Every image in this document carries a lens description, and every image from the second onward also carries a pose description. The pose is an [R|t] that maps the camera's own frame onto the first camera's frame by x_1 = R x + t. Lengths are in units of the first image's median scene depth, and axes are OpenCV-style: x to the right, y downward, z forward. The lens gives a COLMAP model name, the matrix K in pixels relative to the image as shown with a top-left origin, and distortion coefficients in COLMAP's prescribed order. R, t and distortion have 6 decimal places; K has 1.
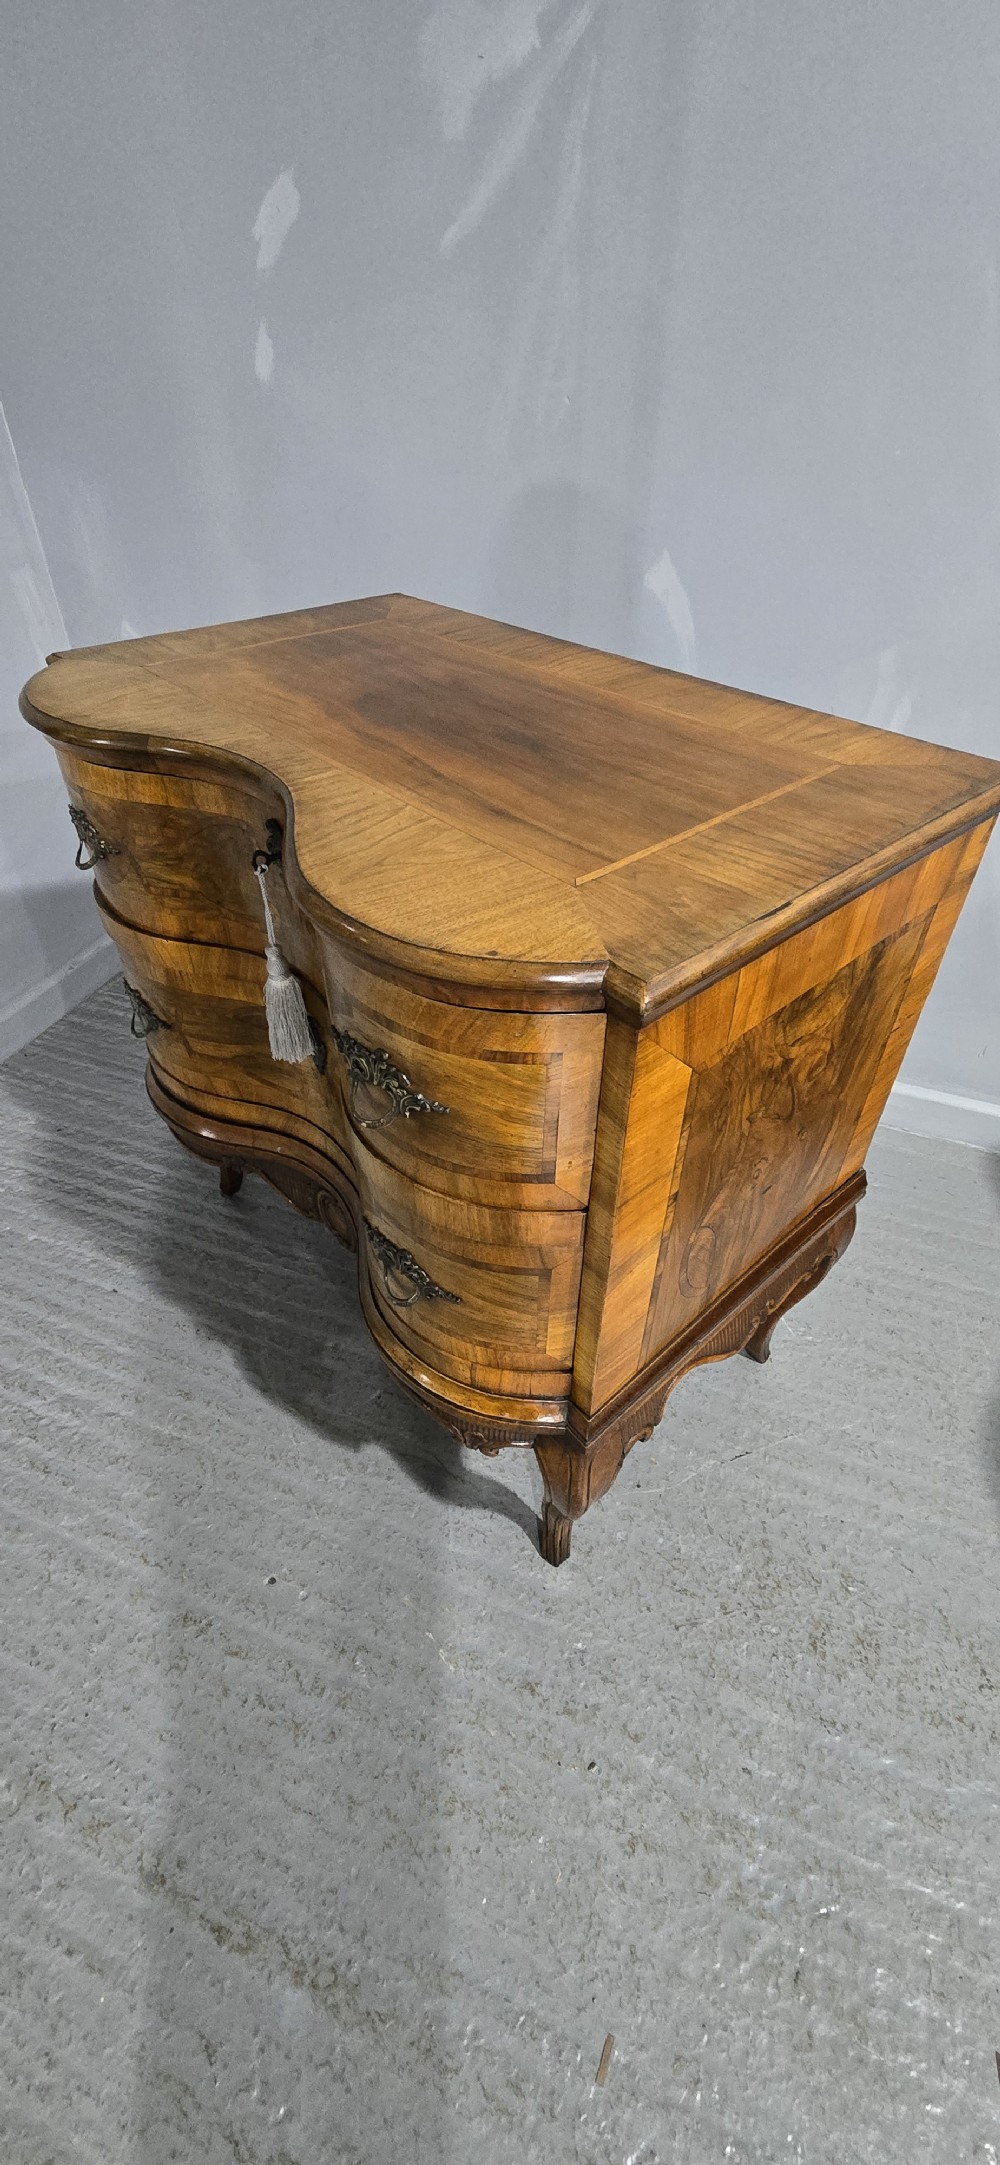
lens RADIAL K [[889.2, 0, 494.9], [0, 889.2, 1095.0], [0, 0, 1]] dist [-0.007837, 0.004341]
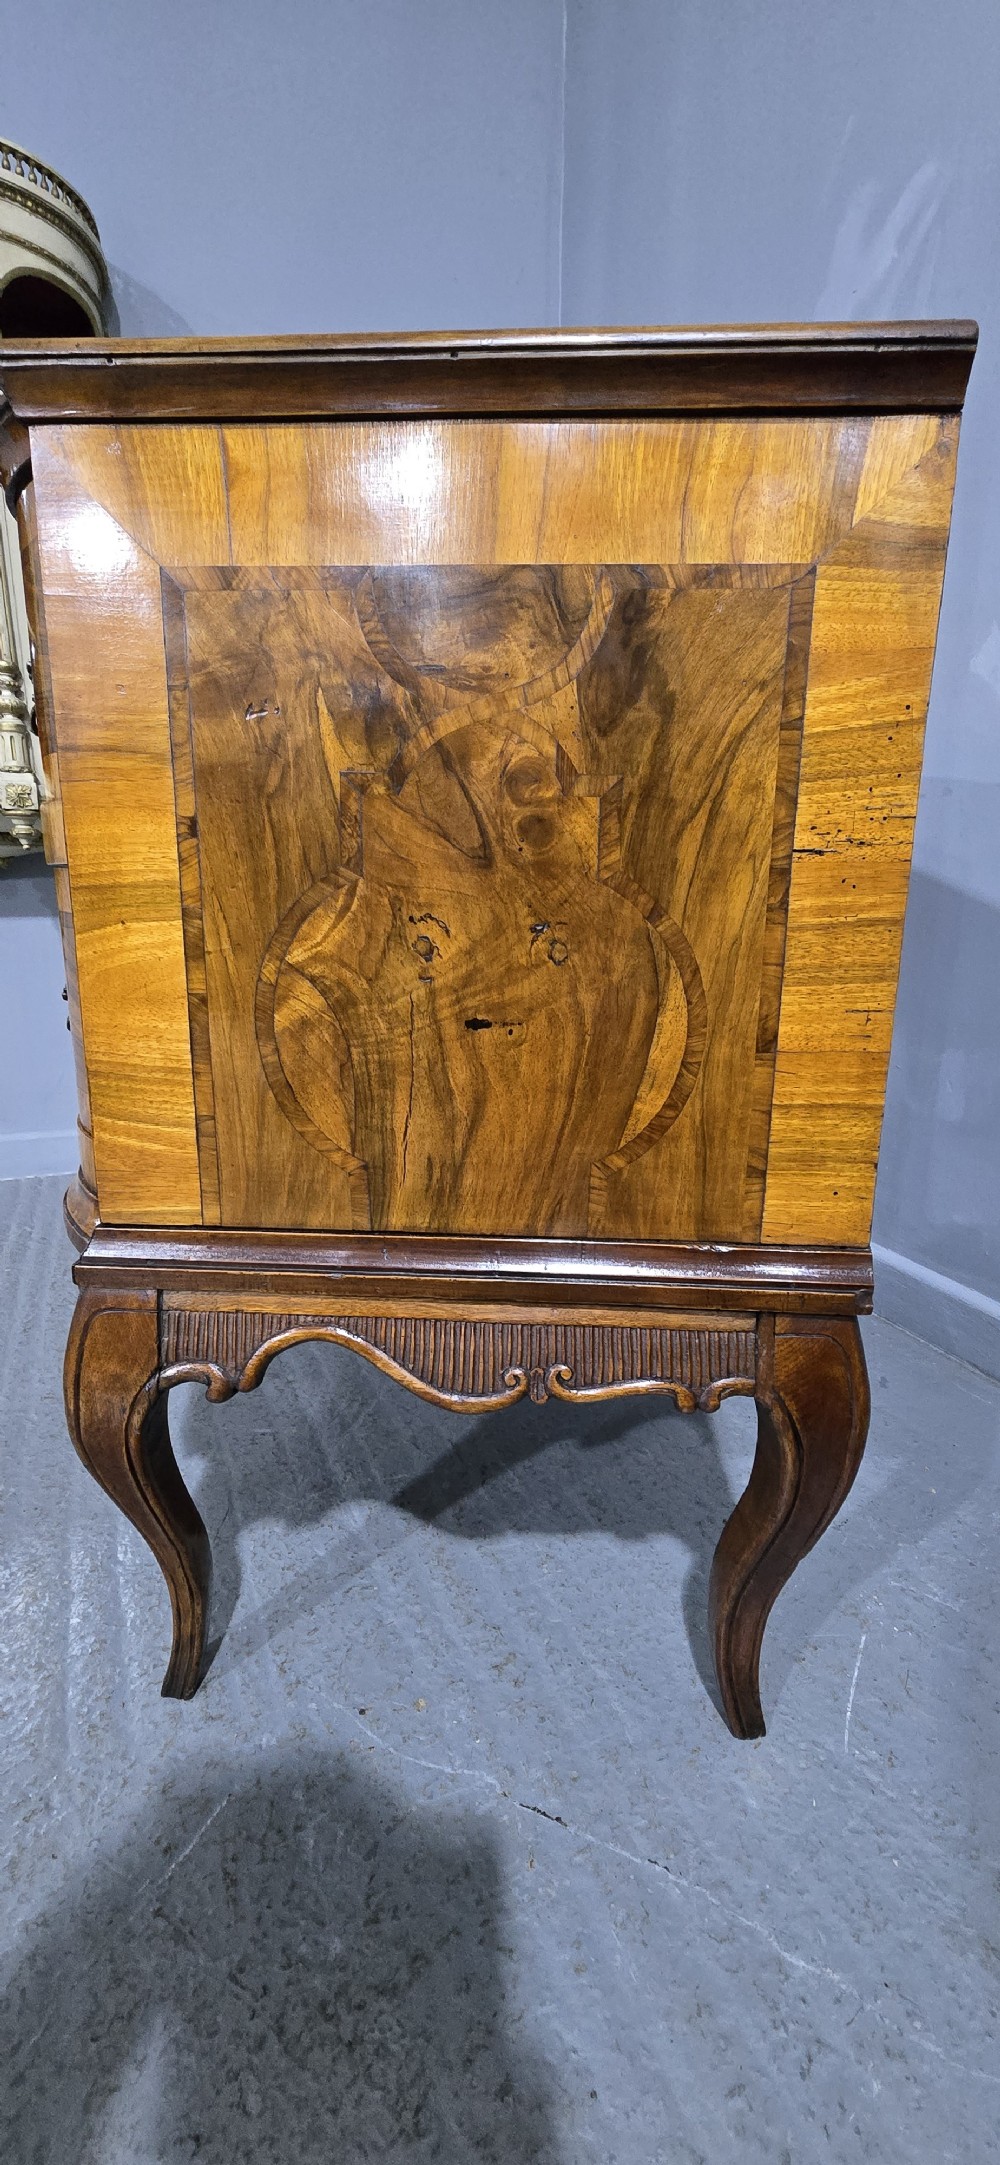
lens RADIAL K [[889.2, 0, 492.9], [0, 889.2, 1093.2], [0, 0, 1]] dist [-0.007837, 0.004341]
pose [[0.703608, 0.161330, -0.692032, 0.685011], [-0.471429, 0.834675, -0.284732, 0.290580], [0.531686, 0.526584, 0.663340, 0.573535]]
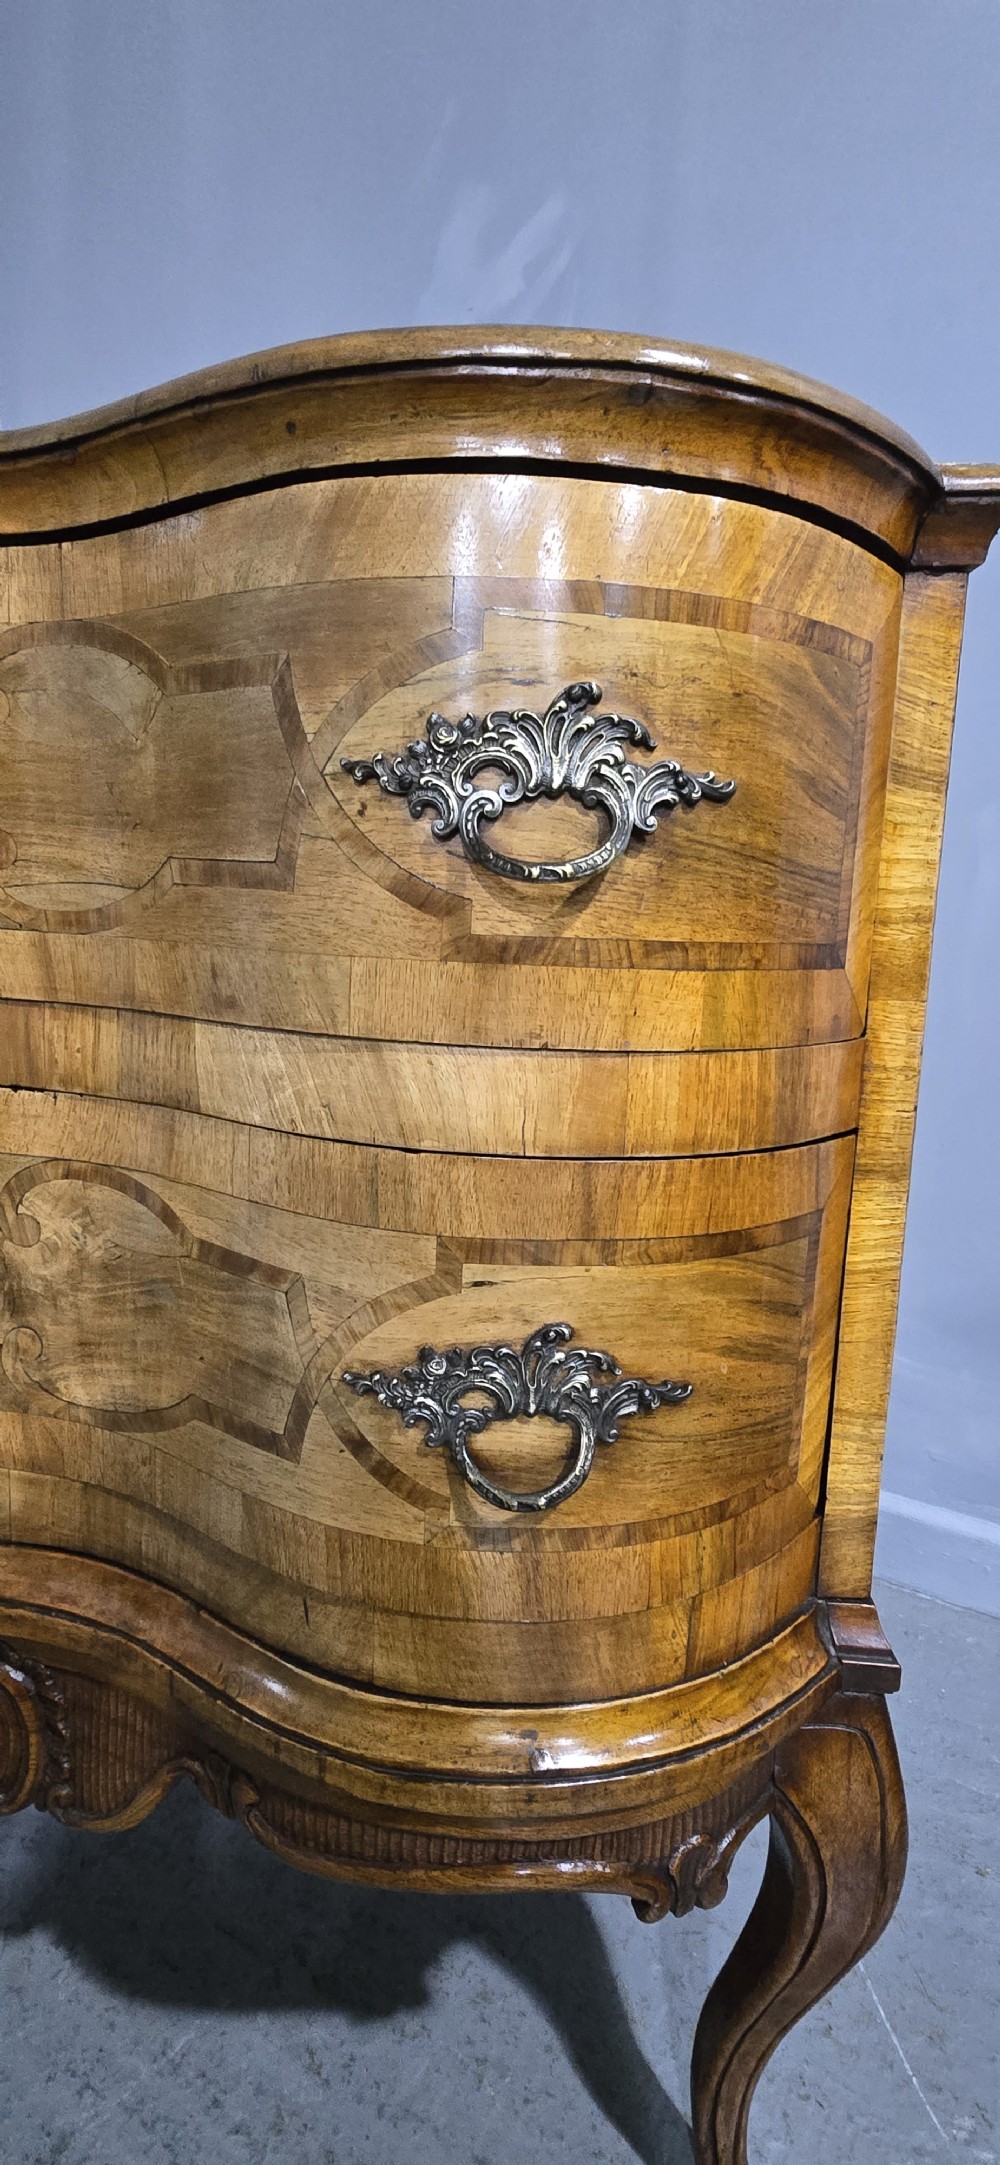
lens RADIAL K [[1070.5, 0, 486.6], [0, 1070.5, 1088.1], [0, 0, 1]] dist [-0.003673, 0.000184]
pose [[0.682574, -0.099635, 0.723993, -0.389900], [0.454040, 0.834089, -0.313278, 0.185004], [-0.572661, 0.542557, 0.614566, 0.527012]]
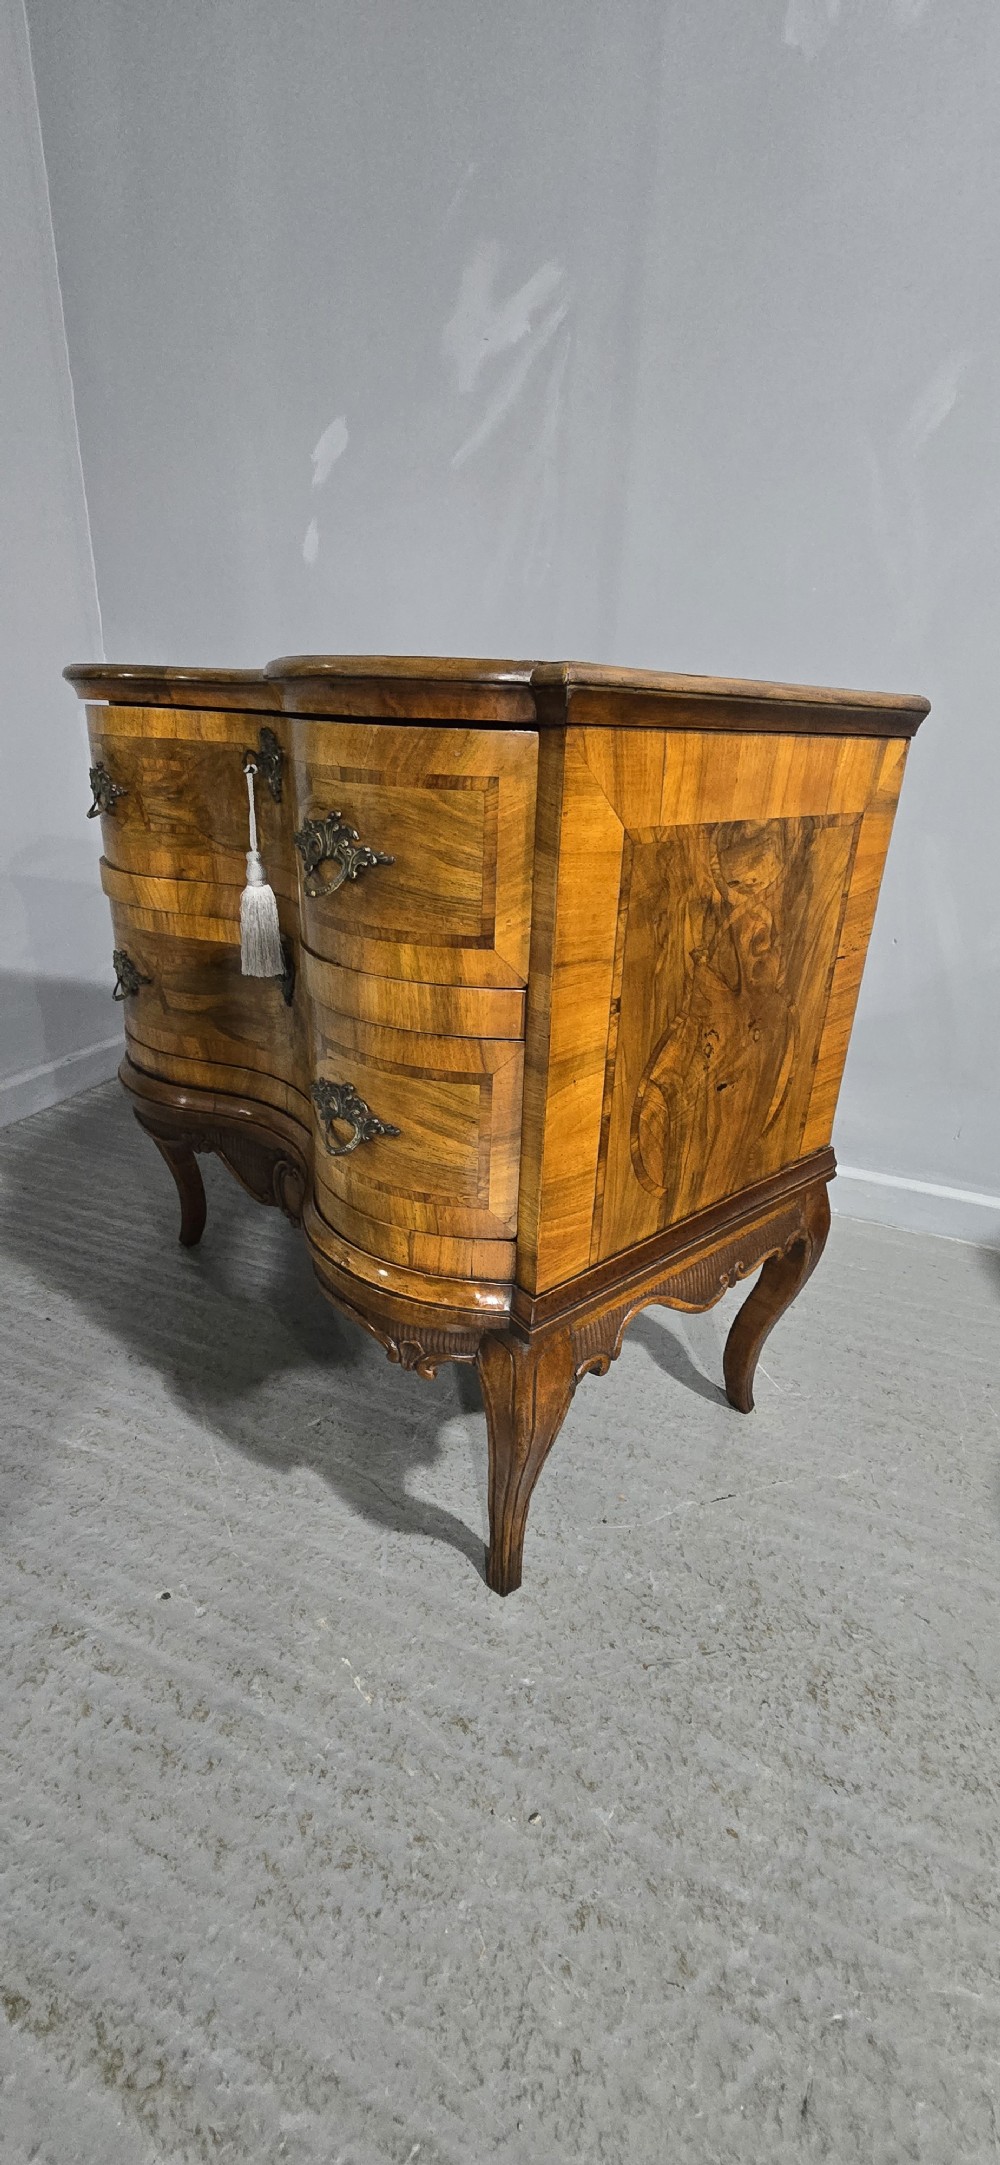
lens RADIAL K [[889.2, 0, 495.7], [0, 889.2, 1091.2], [0, 0, 1]] dist [-0.007837, 0.004341]
pose [[0.999233, 0.038334, -0.007955, 0.057559], [-0.038910, 0.949846, -0.310288, 0.393174], [-0.004338, 0.310360, 0.950609, 0.057673]]
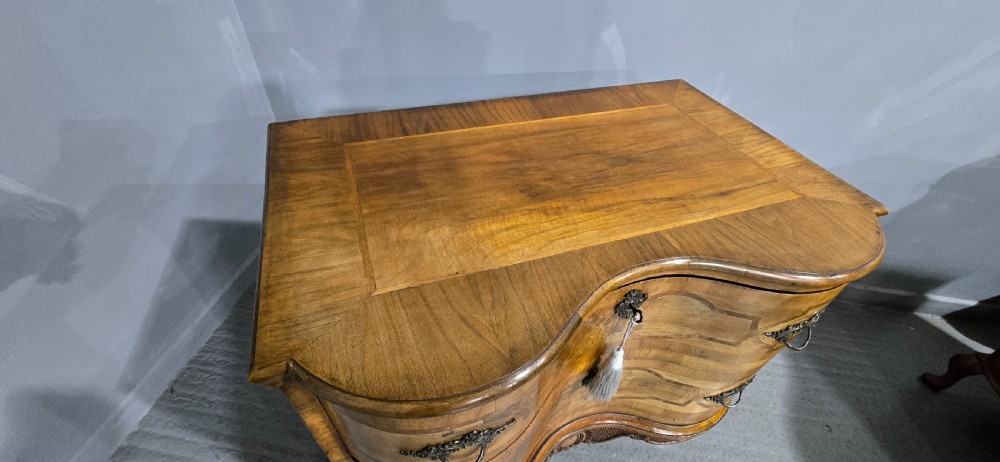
lens RADIAL K [[410.7, 0, 506.8], [0, 410.7, 237.2], [0, 0, 1]] dist [-0.007837, 0.004341]
pose [[0.363897, -0.622879, 0.692532, -0.629133], [0.565092, 0.738680, 0.367454, -0.621788], [-0.740439, 0.257629, 0.620788, 0.591451]]
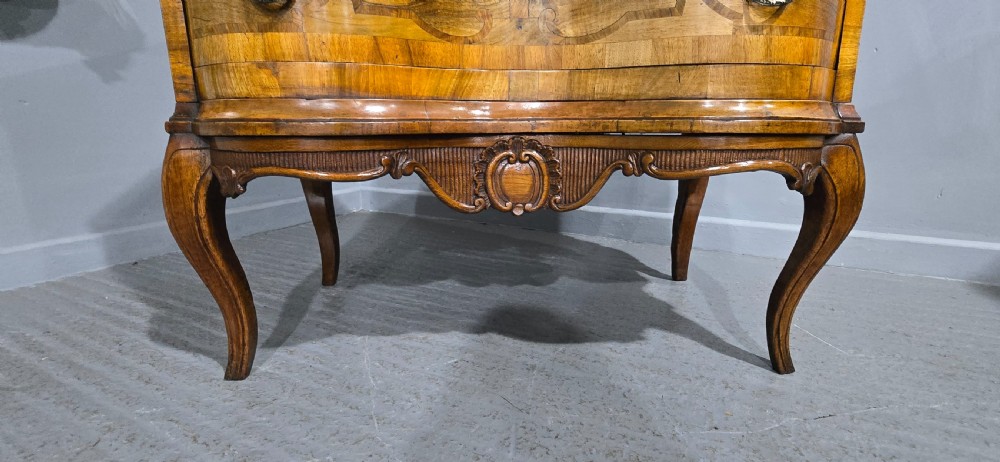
lens RADIAL K [[494.5, 0, 505.9], [0, 494.5, 233.5], [0, 0, 1]] dist [-0.003673, 0.000184]
pose [[0.649342, -0.187217, 0.737093, -0.744016], [0.504882, 0.830944, -0.233721, 0.383307], [-0.568726, 0.523910, 0.634089, 0.813025]]
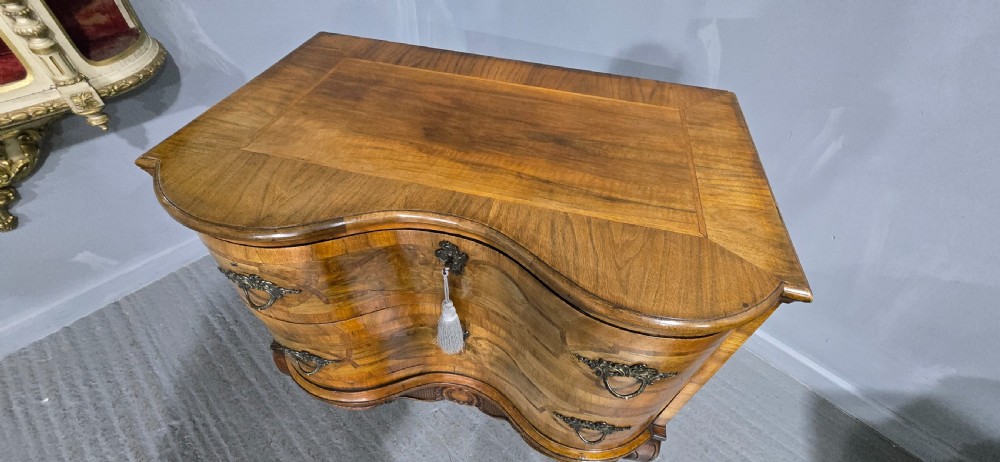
lens RADIAL K [[410.7, 0, 504.5], [0, 410.7, 236.1], [0, 0, 1]] dist [-0.007837, 0.004341]
pose [[0.807149, -0.398278, 0.435757, -0.401507], [0.344940, 0.917203, 0.199385, -0.352854], [-0.479089, -0.010623, 0.877702, 0.275614]]
